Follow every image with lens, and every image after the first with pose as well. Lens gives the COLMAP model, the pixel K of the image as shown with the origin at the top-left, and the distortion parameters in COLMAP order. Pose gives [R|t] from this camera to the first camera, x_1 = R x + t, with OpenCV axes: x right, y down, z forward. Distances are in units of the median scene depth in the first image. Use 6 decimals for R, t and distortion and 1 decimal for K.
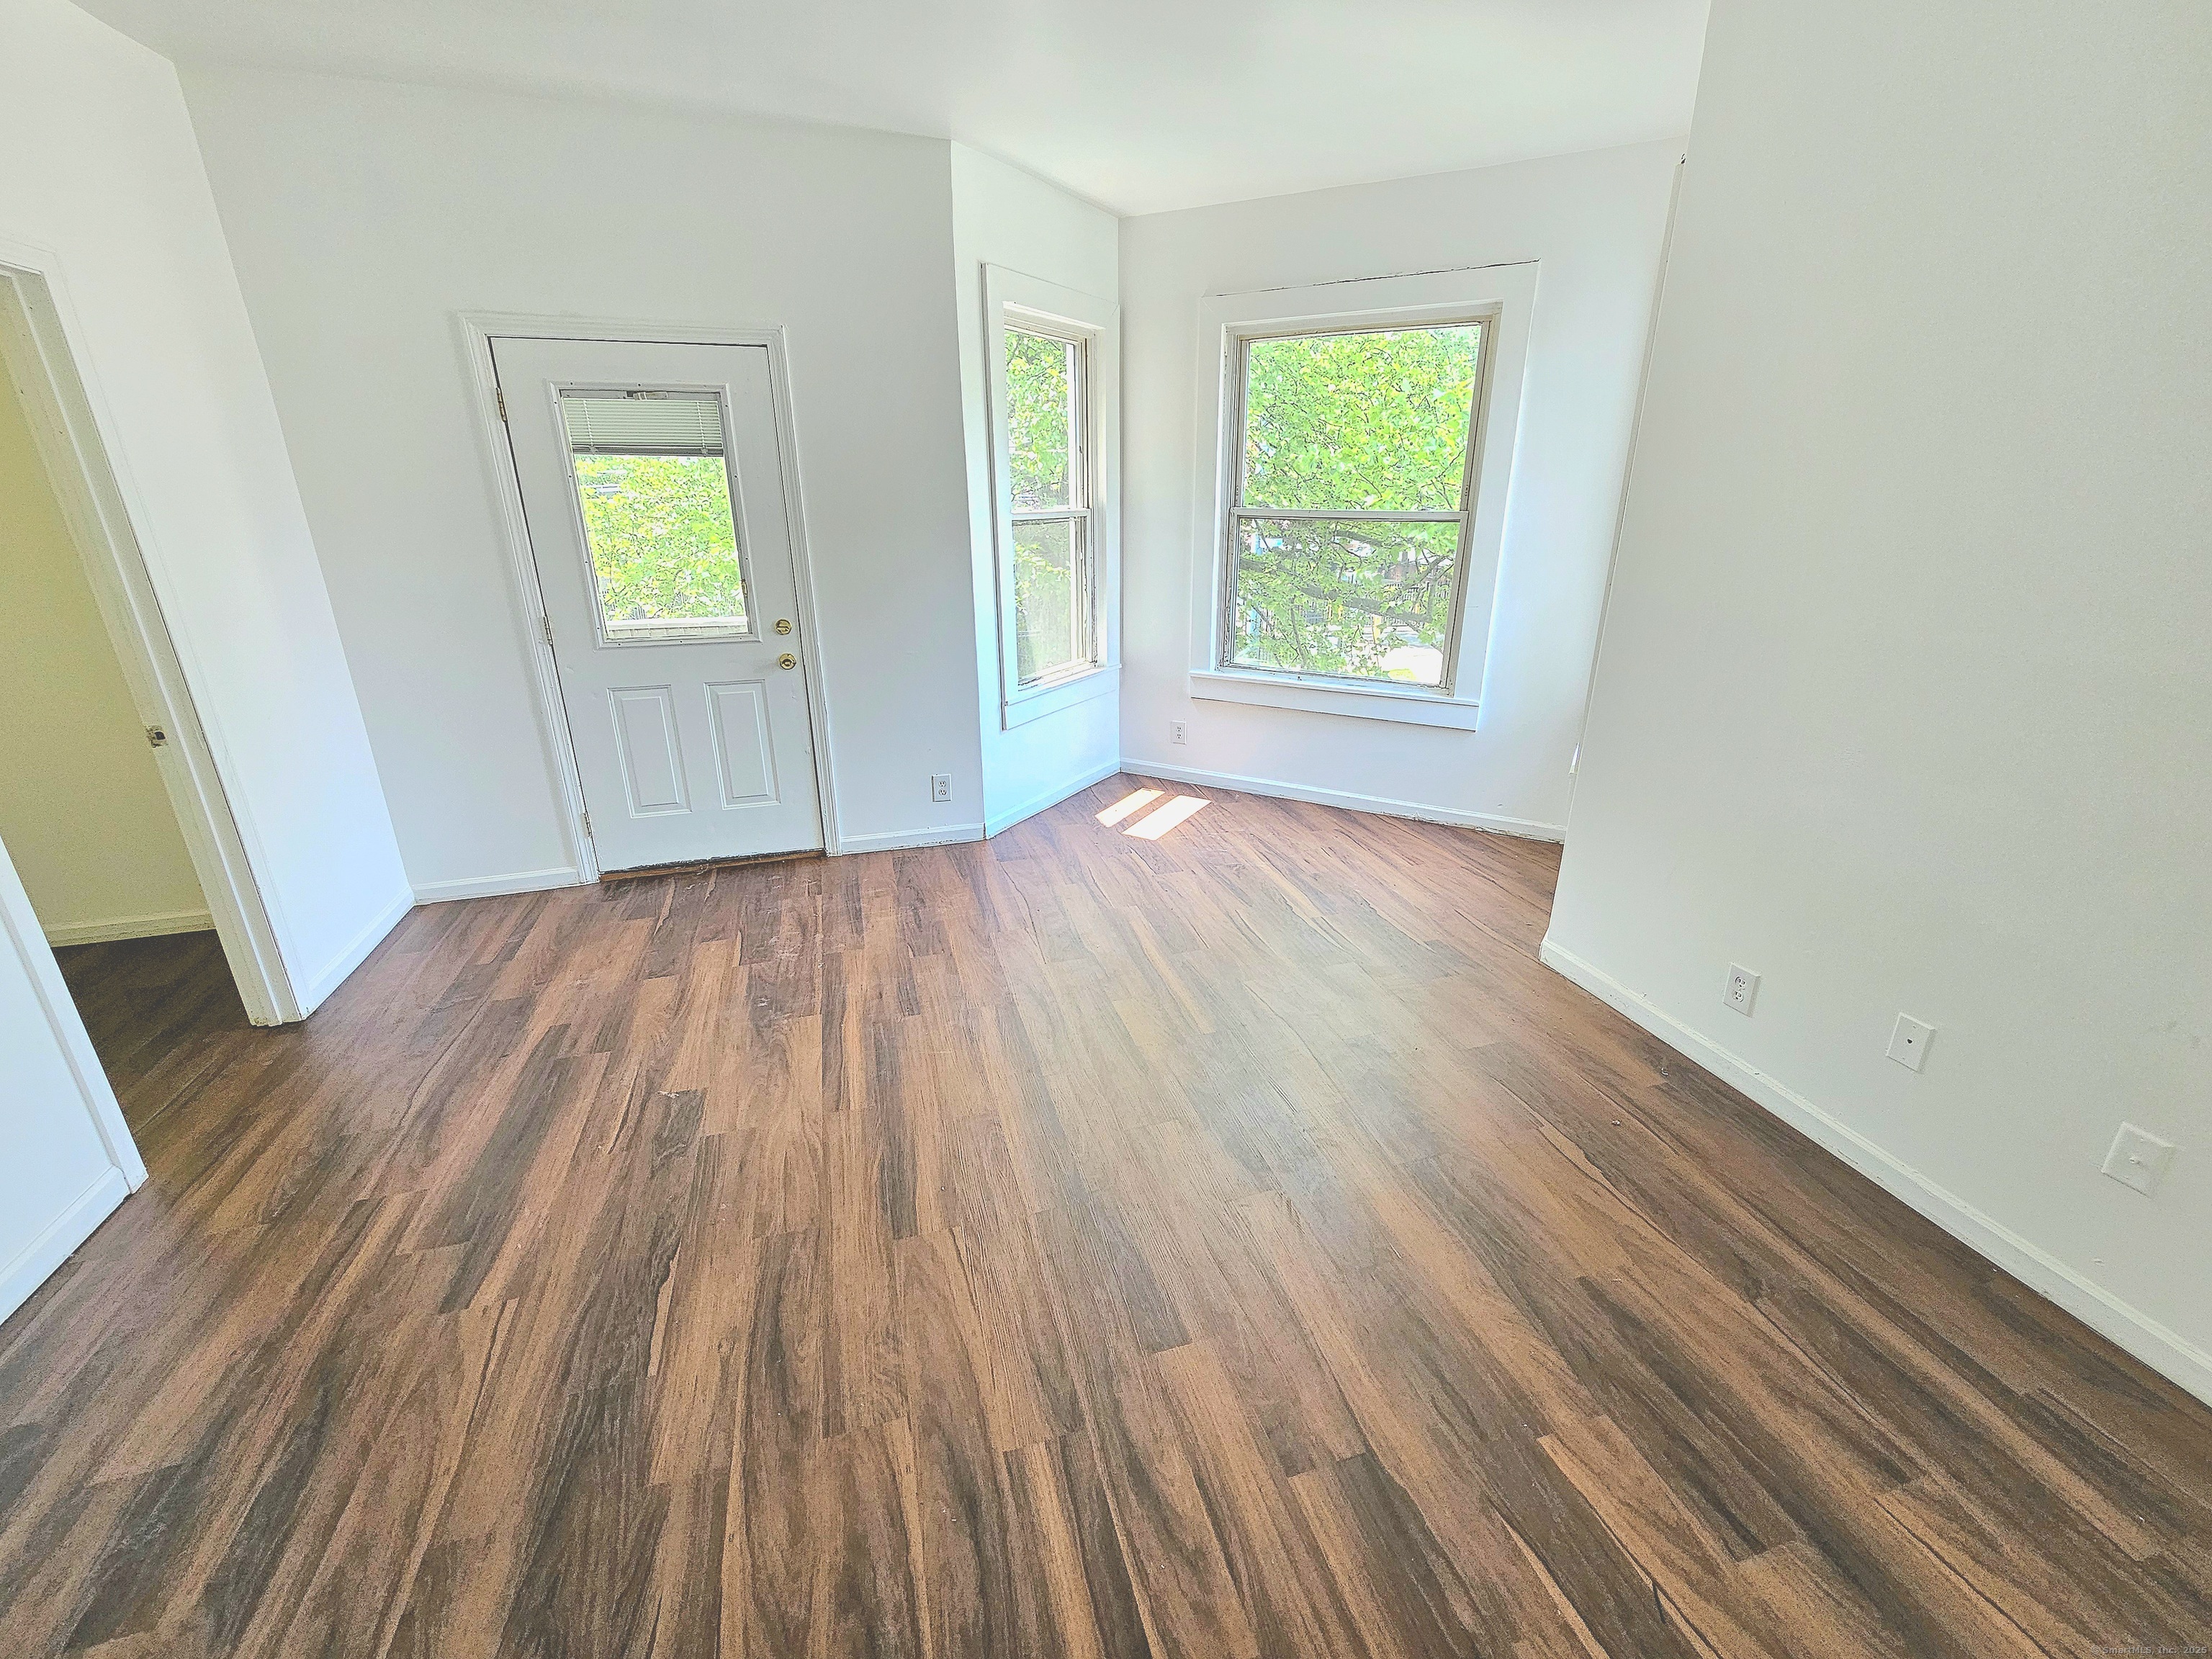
lens RADIAL K [[909.3, 0, 1101.5], [0, 909.3, 820.9], [0, 0, 1]] dist [-0.005243, 0.001948]
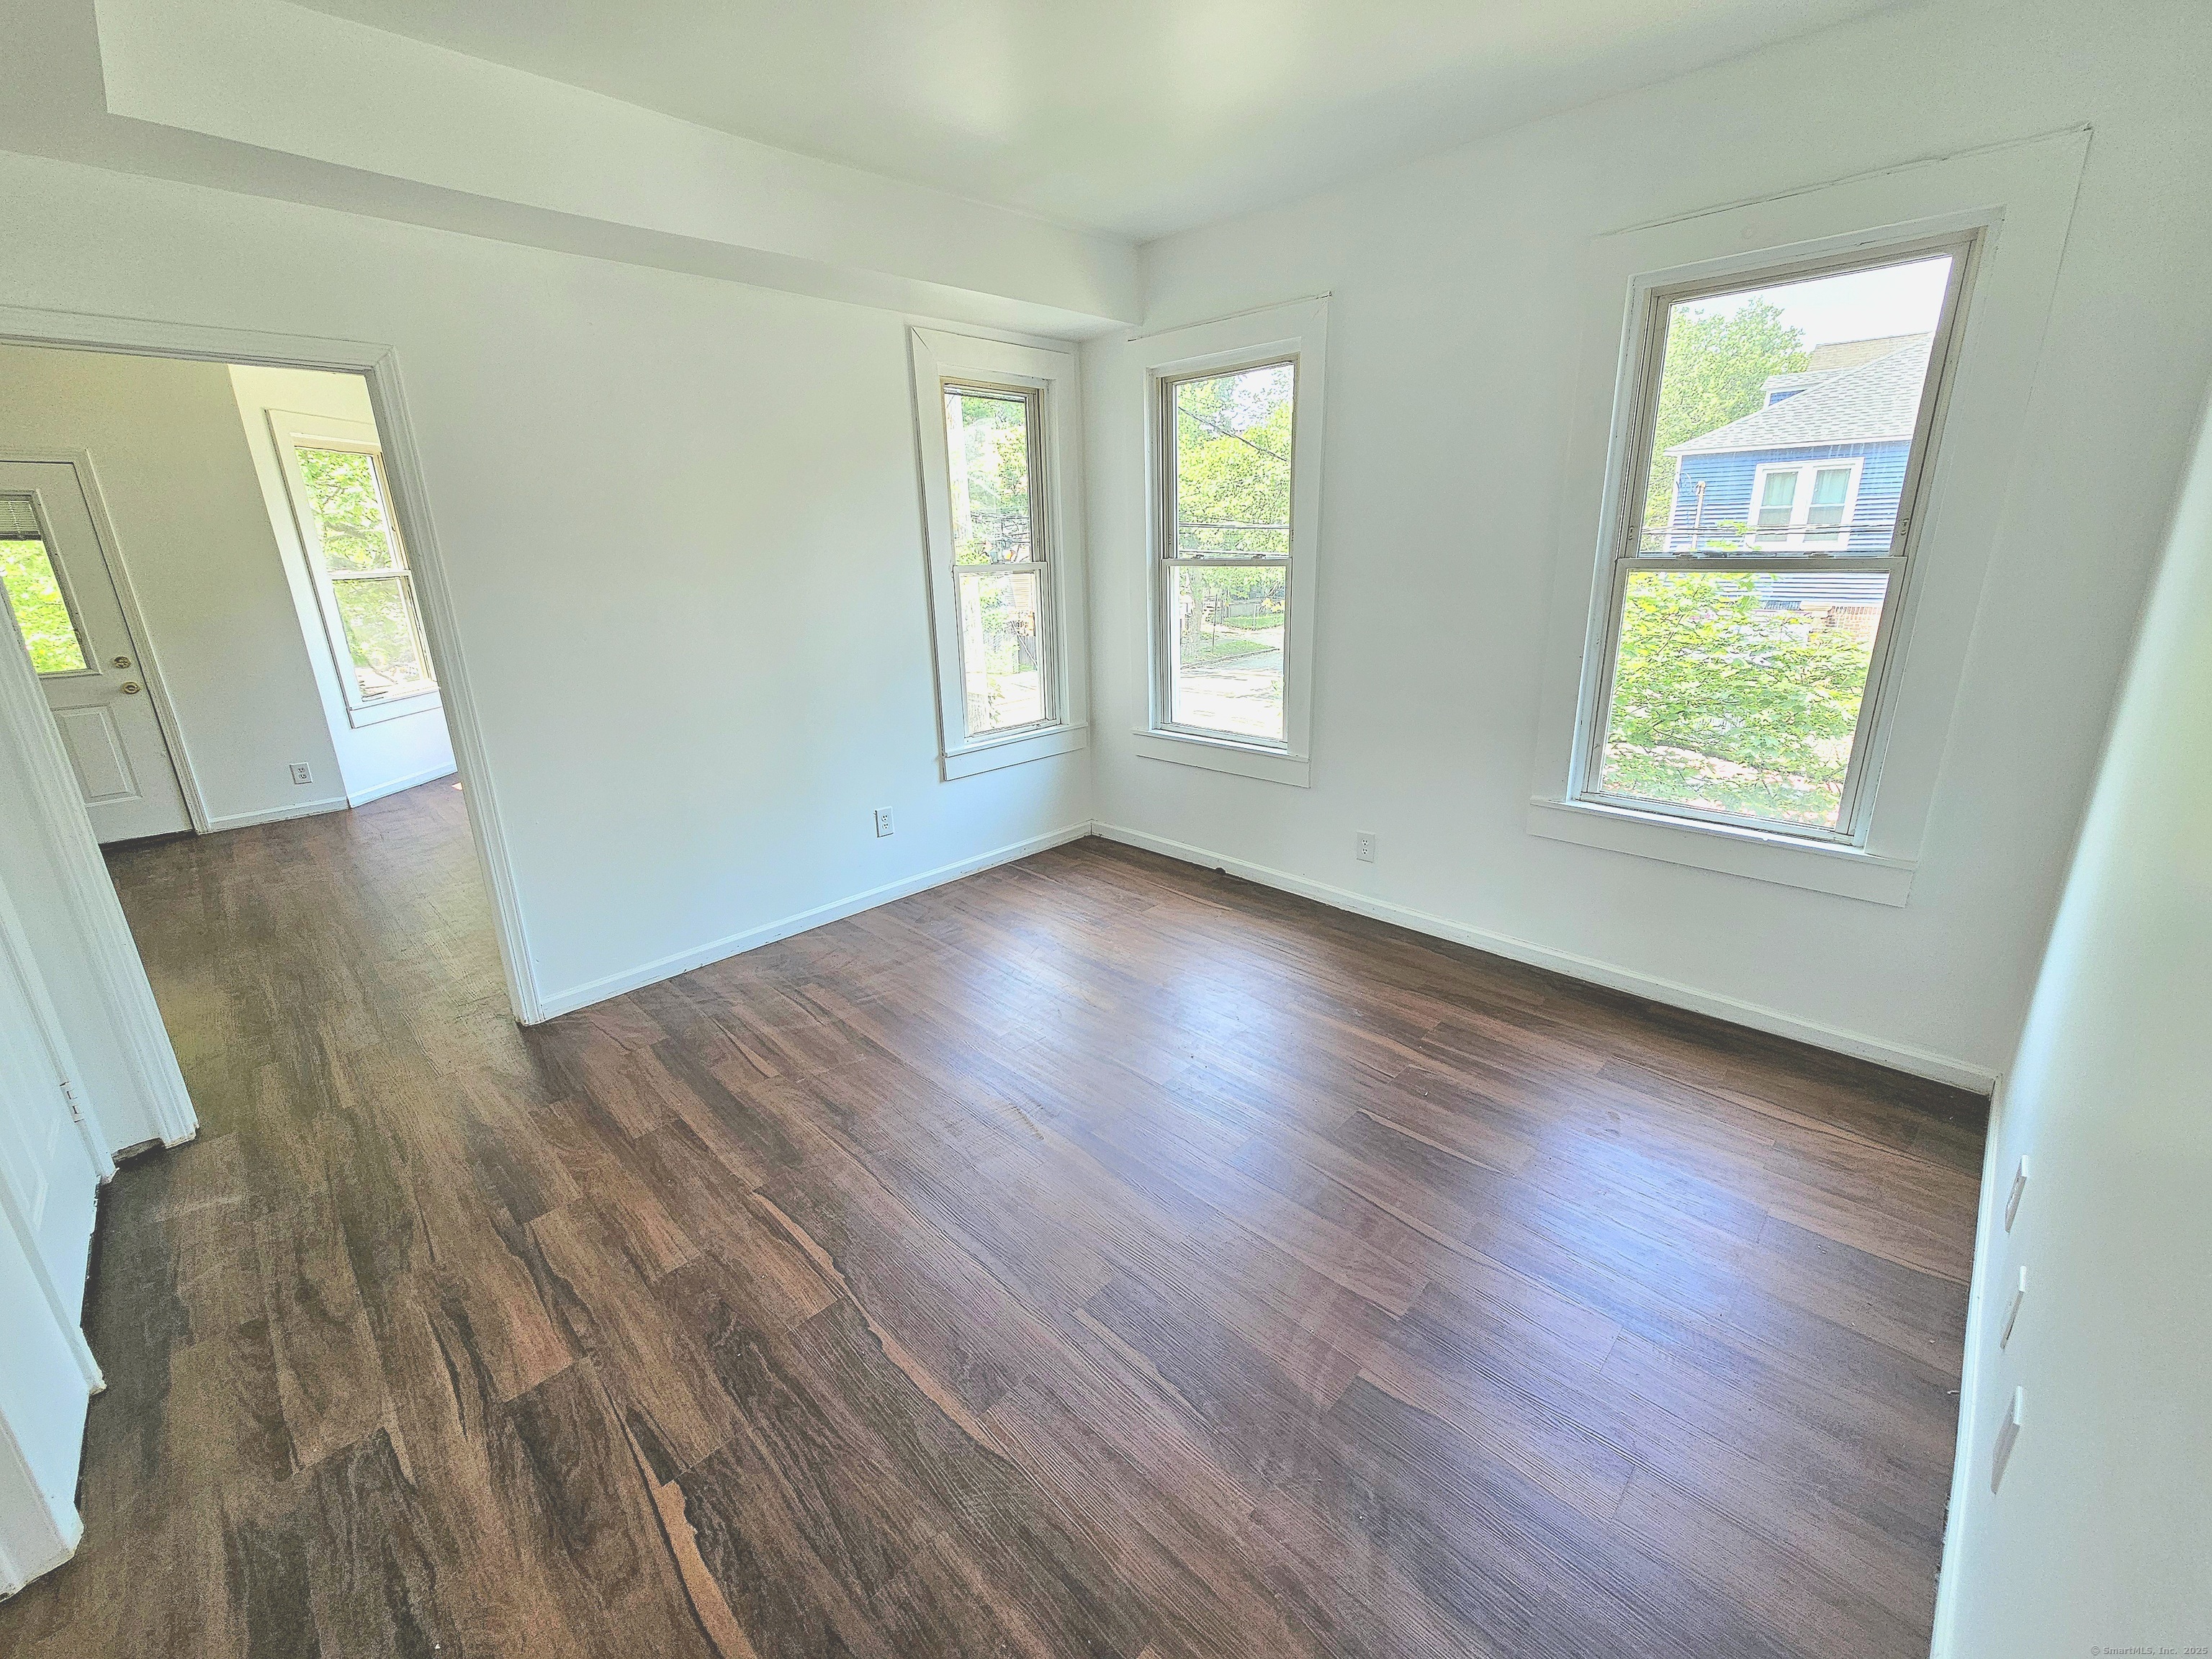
lens RADIAL K [[909.3, 0, 1102.0], [0, 909.3, 814.3], [0, 0, 1]] dist [-0.005243, 0.001948]
pose [[0.872310, -0.158947, 0.462398, 0.237401], [0.187900, 0.982043, -0.016899, 0.277466], [-0.451409, 0.101625, 0.886511, -0.752248]]
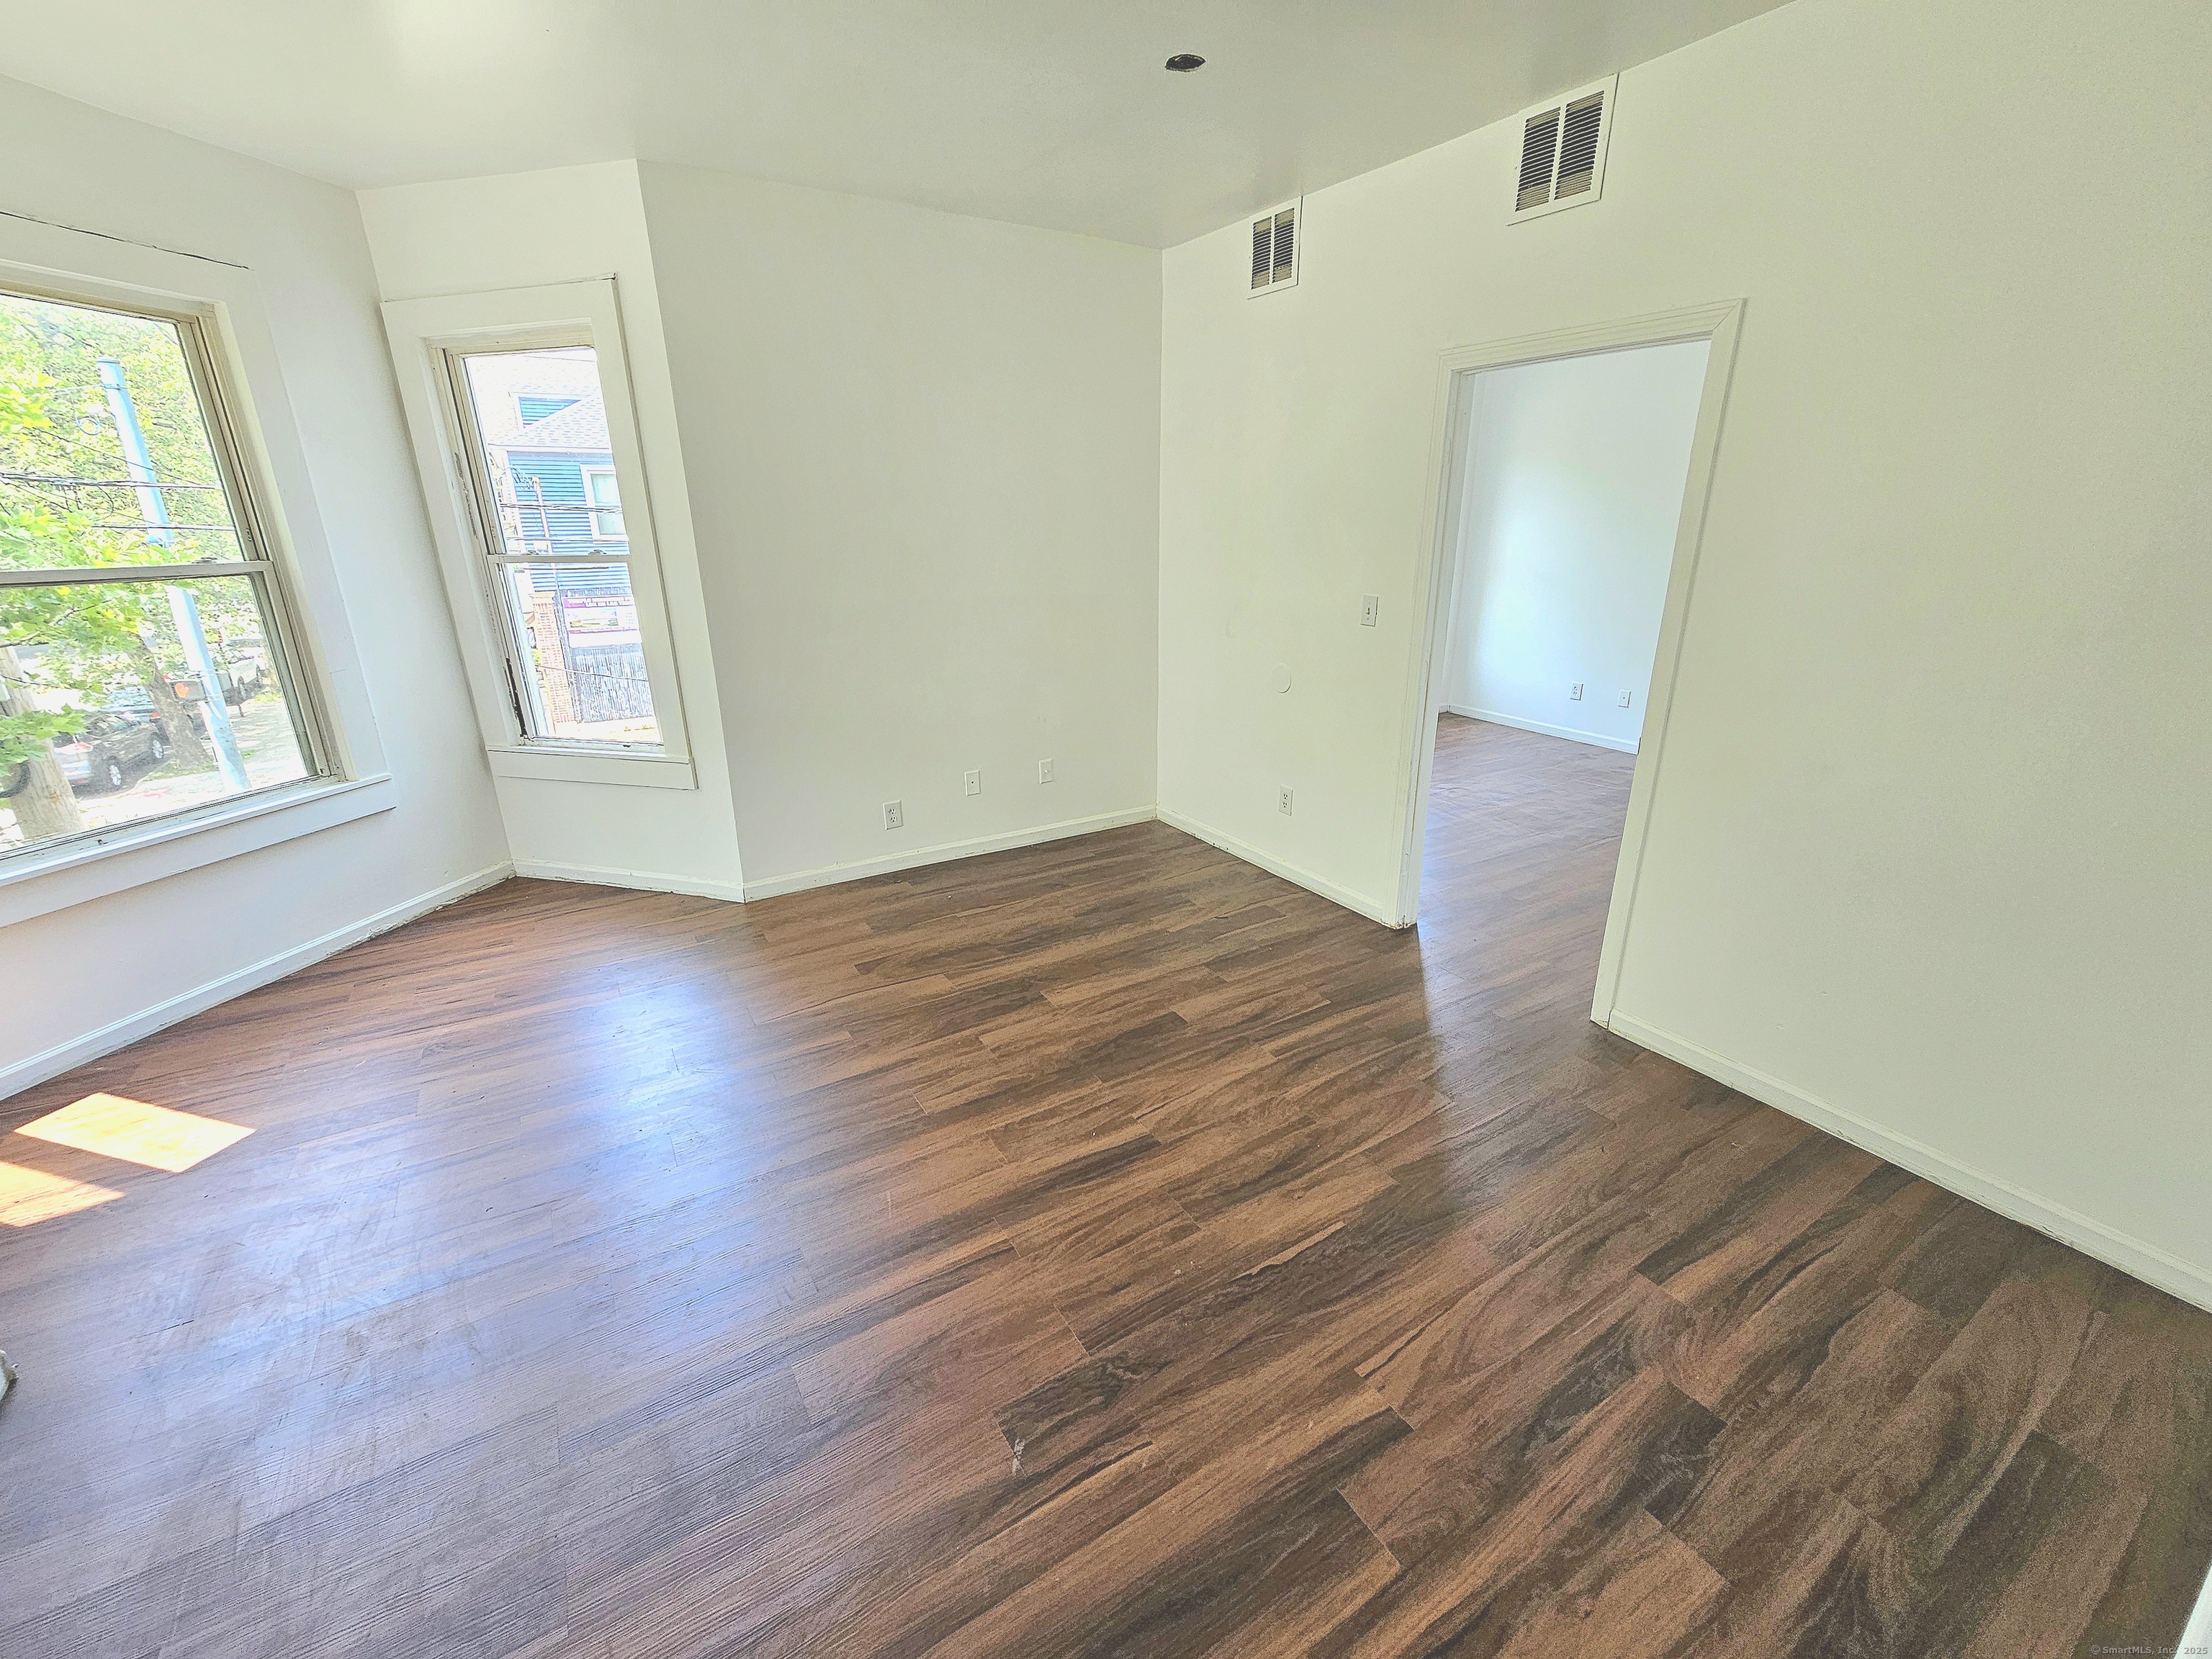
lens RADIAL K [[909.3, 0, 1108.6], [0, 909.3, 821.3], [0, 0, 1]] dist [-0.005243, 0.001948]
pose [[-0.263532, -0.306744, 0.914581, -0.575053], [0.337565, 0.858828, 0.385312, -0.194827], [-0.903660, 0.410273, -0.122783, 0.504593]]
